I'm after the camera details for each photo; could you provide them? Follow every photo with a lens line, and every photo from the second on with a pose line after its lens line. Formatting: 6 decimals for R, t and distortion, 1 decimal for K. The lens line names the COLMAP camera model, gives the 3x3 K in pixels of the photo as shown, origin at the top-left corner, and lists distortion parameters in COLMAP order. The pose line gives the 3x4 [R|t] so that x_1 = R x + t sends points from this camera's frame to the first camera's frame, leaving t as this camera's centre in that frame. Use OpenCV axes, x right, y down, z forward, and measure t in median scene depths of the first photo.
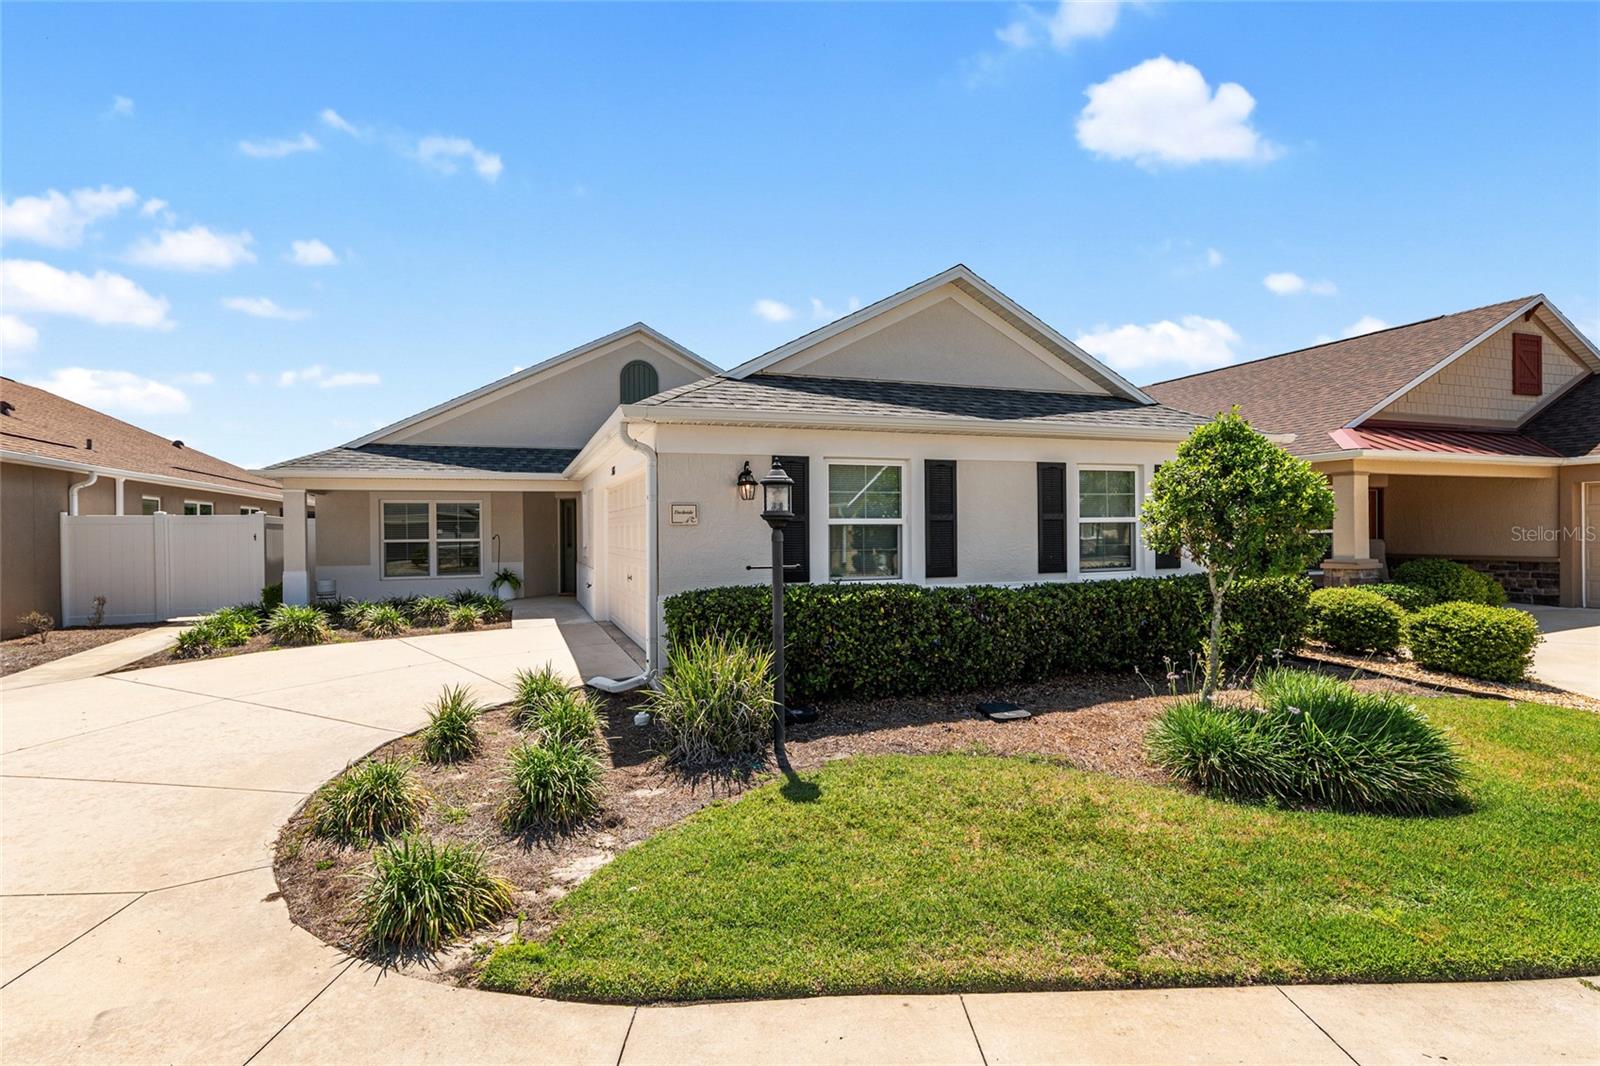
lens RADIAL K [[794.2, 0, 800.2], [0, 794.2, 528.9], [0, 0, 1]] dist [-0.003162, -0.000577]
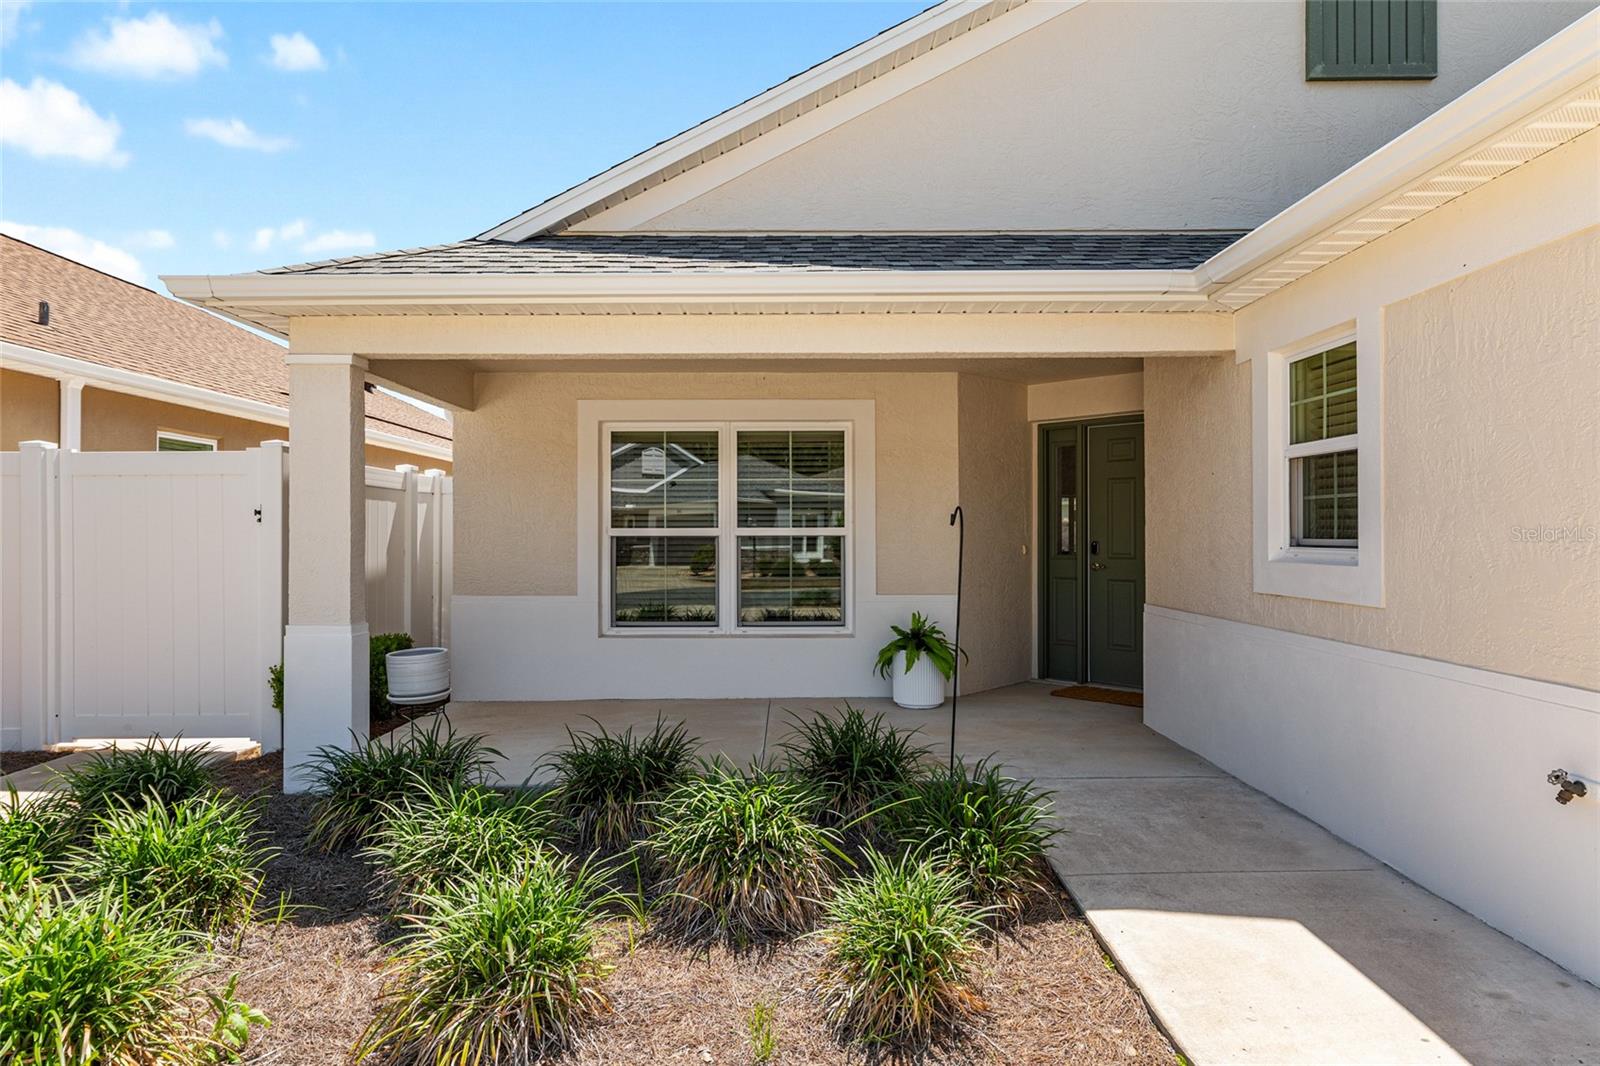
lens RADIAL K [[945.7, 0, 792.0], [0, 945.7, 524.6], [0, 0, 1]] dist [-0.006366, -0.000414]
pose [[0.939127, 0.005287, -0.343529, -0.292210], [-0.007042, 0.999968, -0.003862, 0.013281], [0.343498, 0.006046, 0.939134, 0.614689]]
